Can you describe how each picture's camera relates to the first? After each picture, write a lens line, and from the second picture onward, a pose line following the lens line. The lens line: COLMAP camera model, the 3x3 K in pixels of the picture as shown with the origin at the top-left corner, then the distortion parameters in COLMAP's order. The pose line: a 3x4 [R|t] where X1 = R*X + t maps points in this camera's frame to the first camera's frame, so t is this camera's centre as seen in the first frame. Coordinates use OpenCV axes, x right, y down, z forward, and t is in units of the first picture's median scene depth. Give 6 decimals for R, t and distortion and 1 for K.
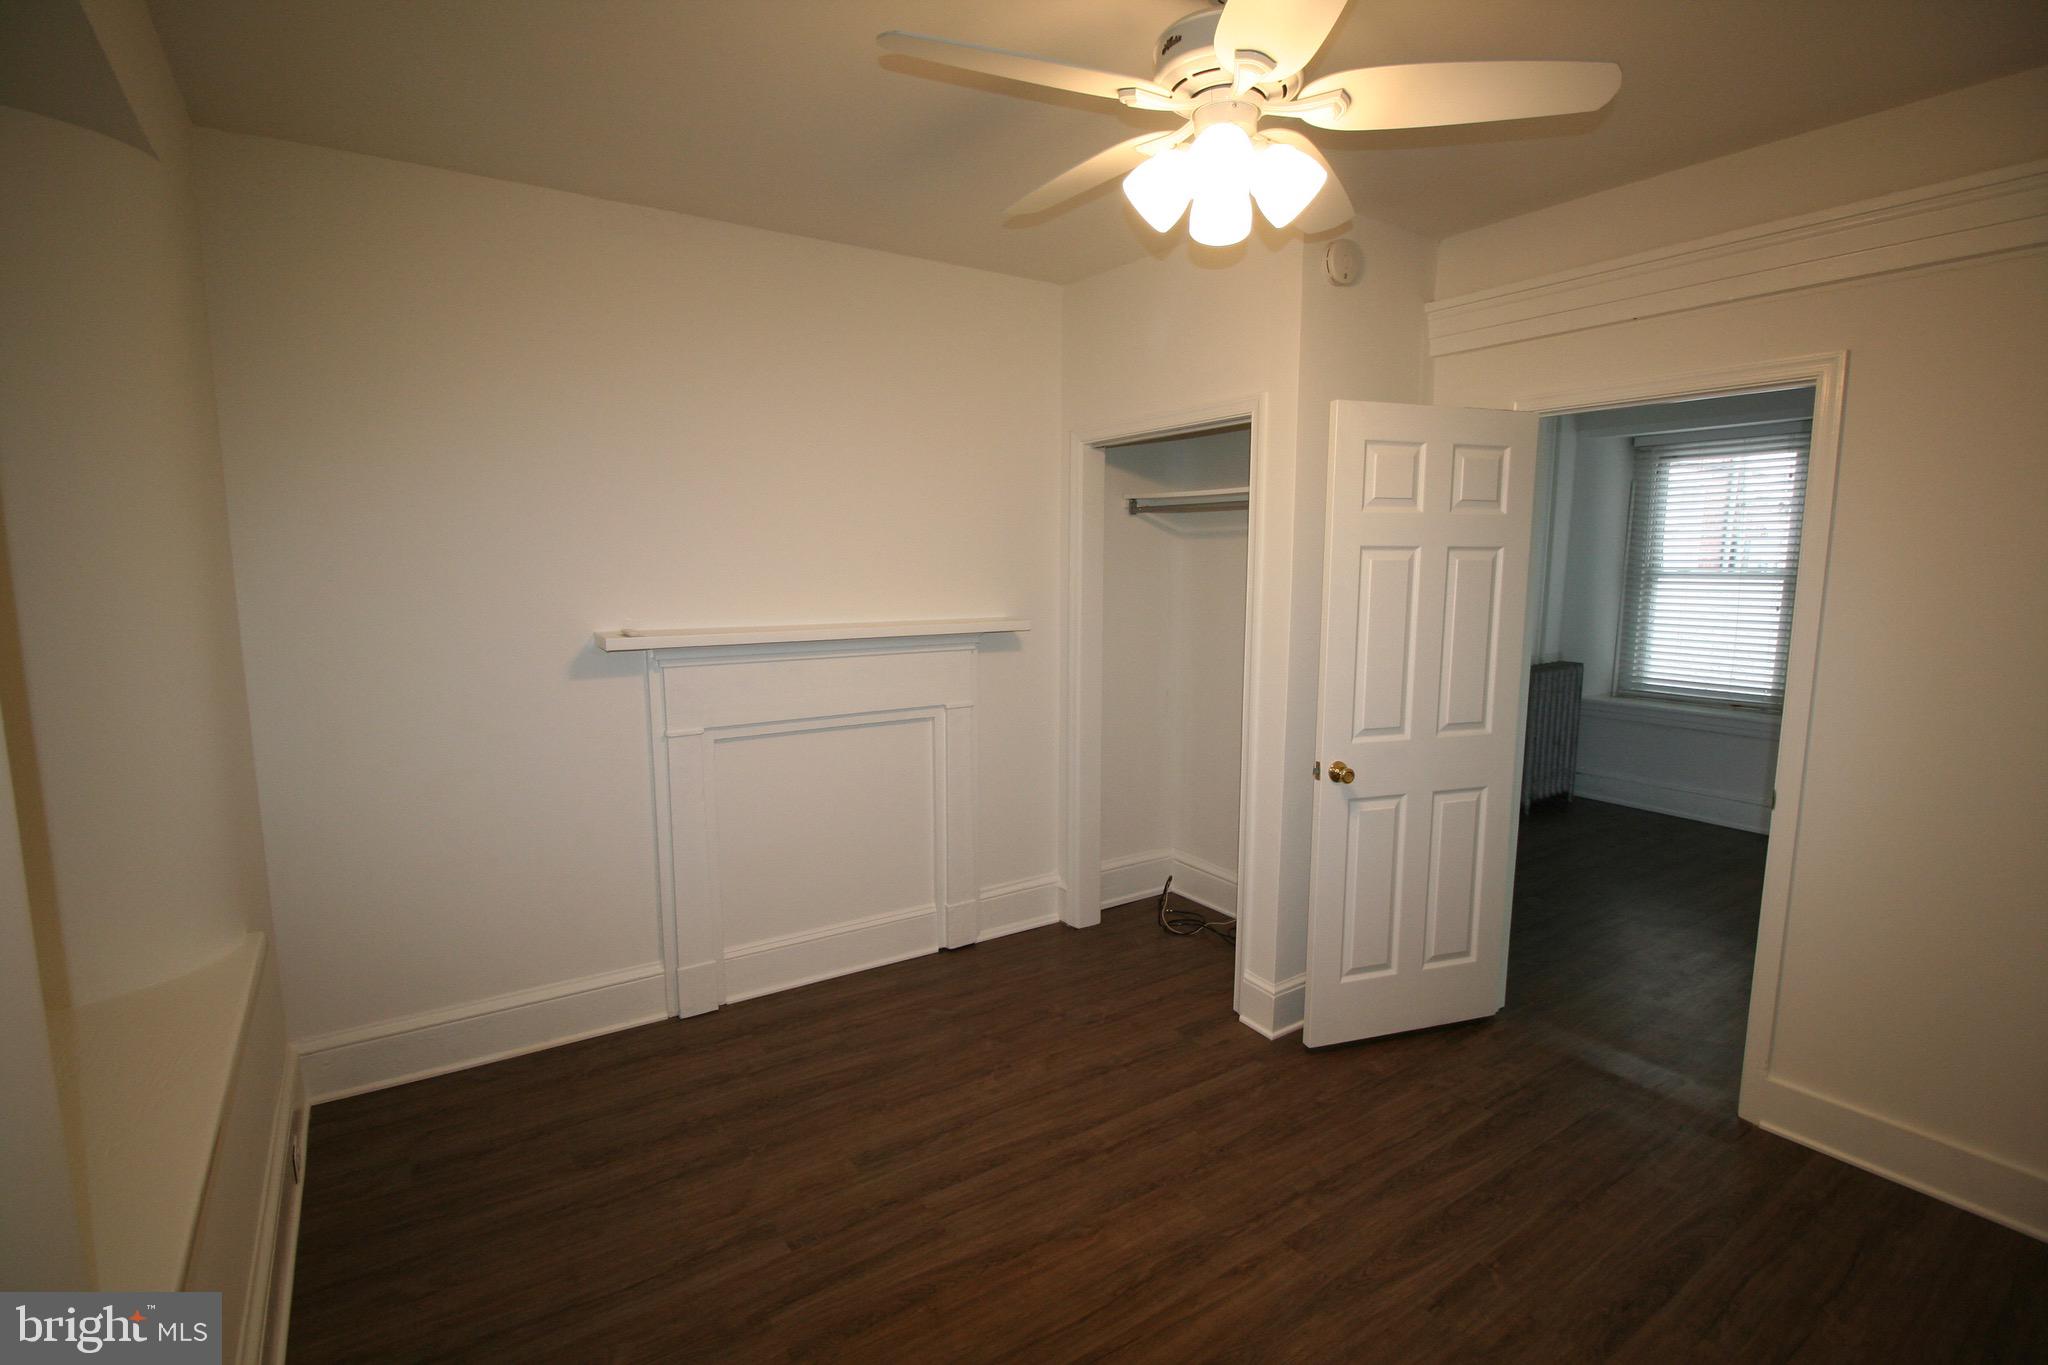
lens RADIAL K [[963.7, 0, 1033.3], [0, 963.7, 687.7], [0, 0, 1]] dist [-0.004214, -0.000622]
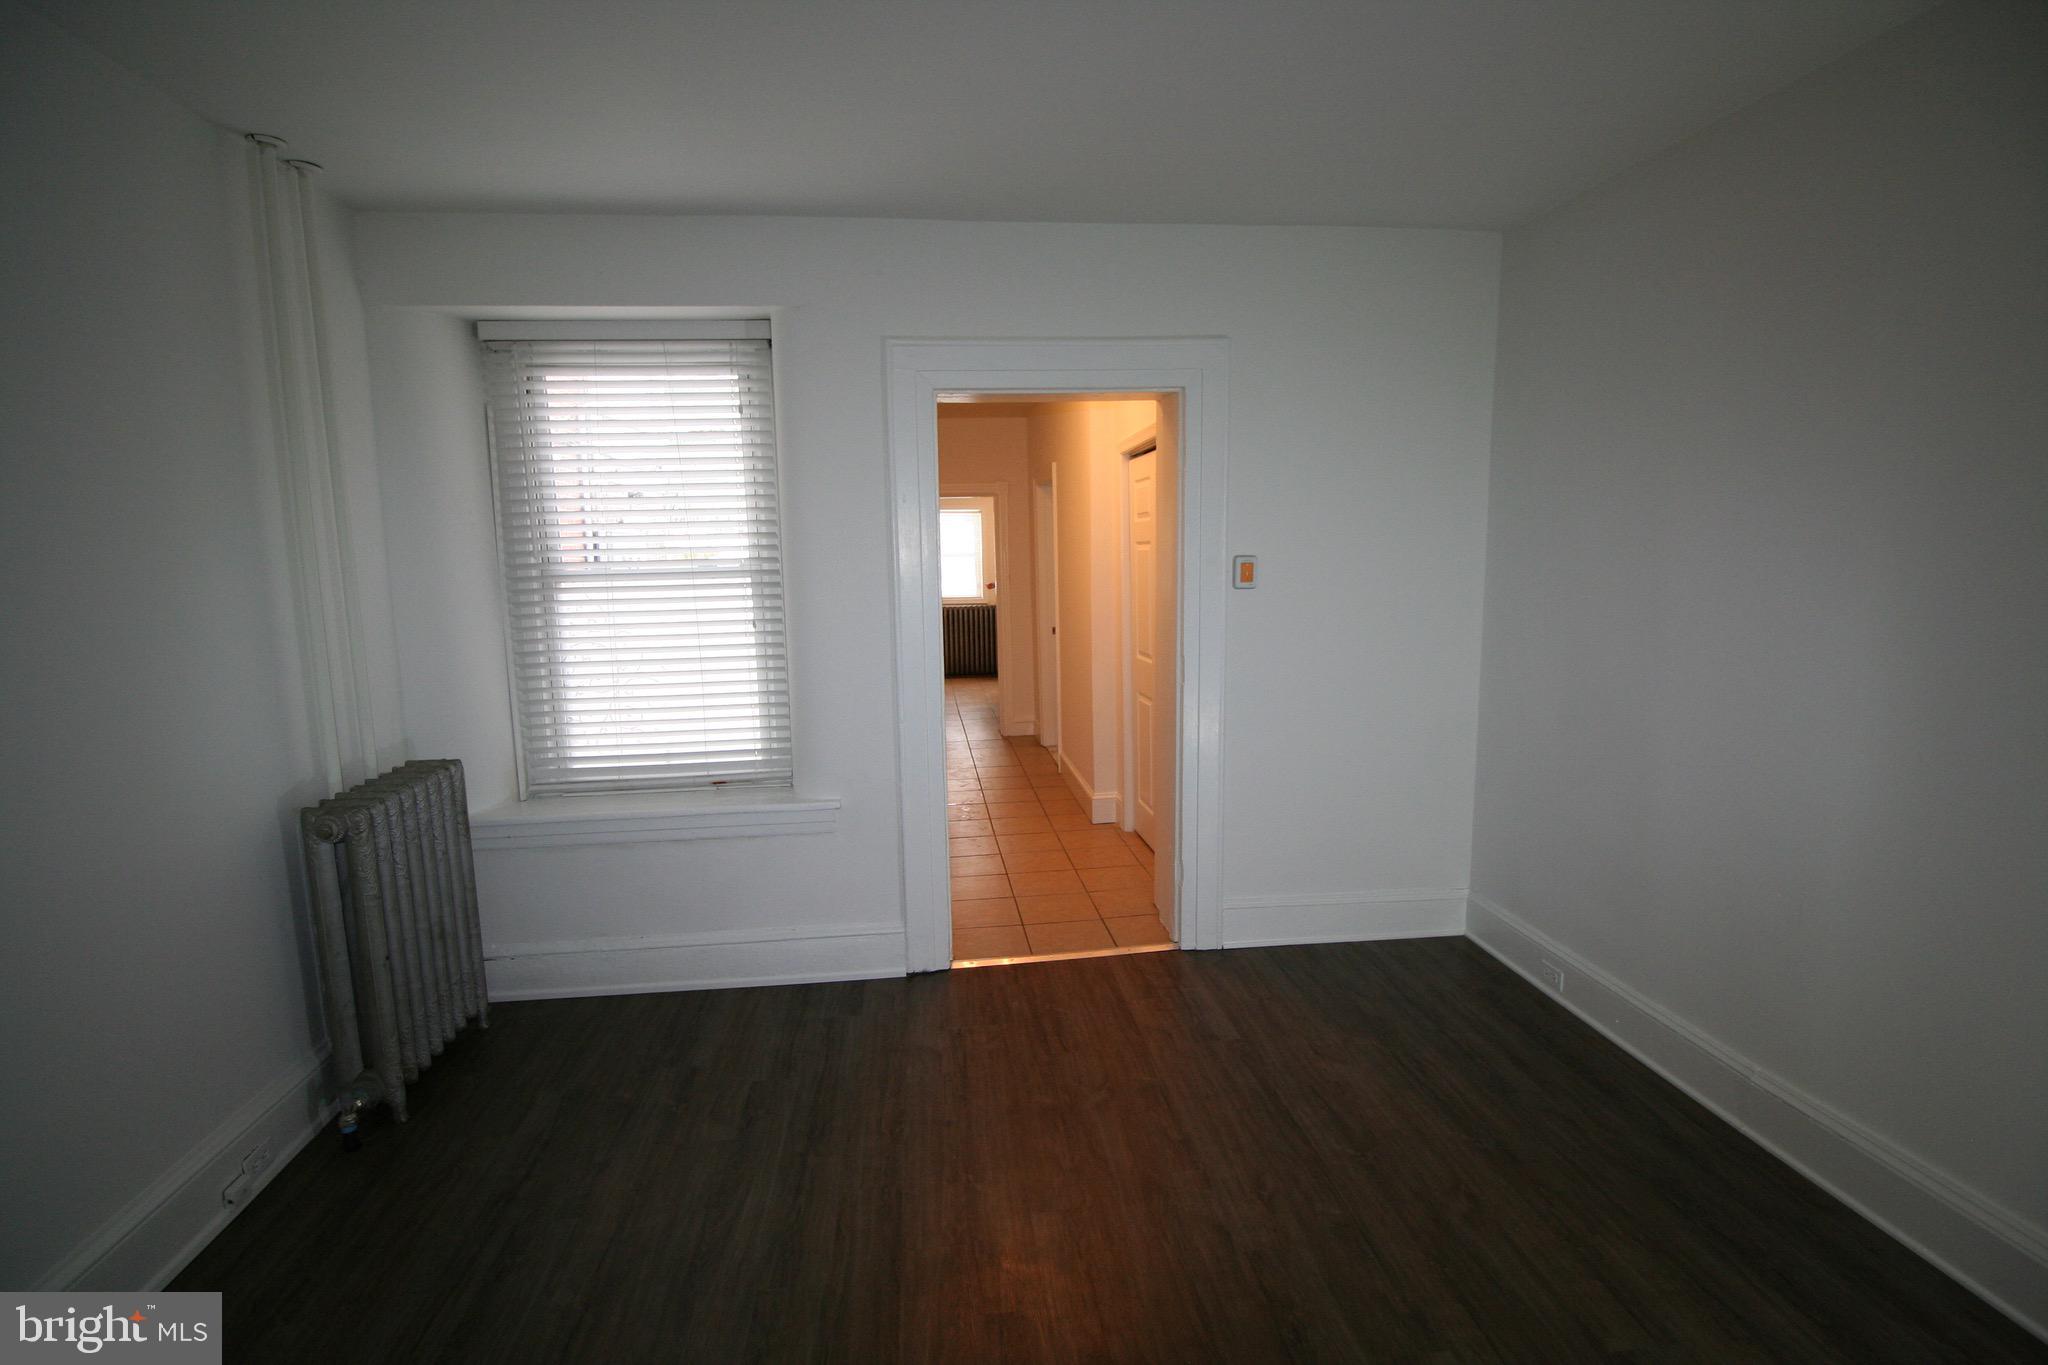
lens RADIAL K [[963.7, 0, 1033.7], [0, 963.7, 685.6], [0, 0, 1]] dist [-0.004214, -0.000622]
pose [[0.456925, -0.135748, 0.879086, 0.272442], [0.139046, 0.987037, 0.080146, -0.061211], [-0.878570, 0.085613, 0.469877, 0.497769]]
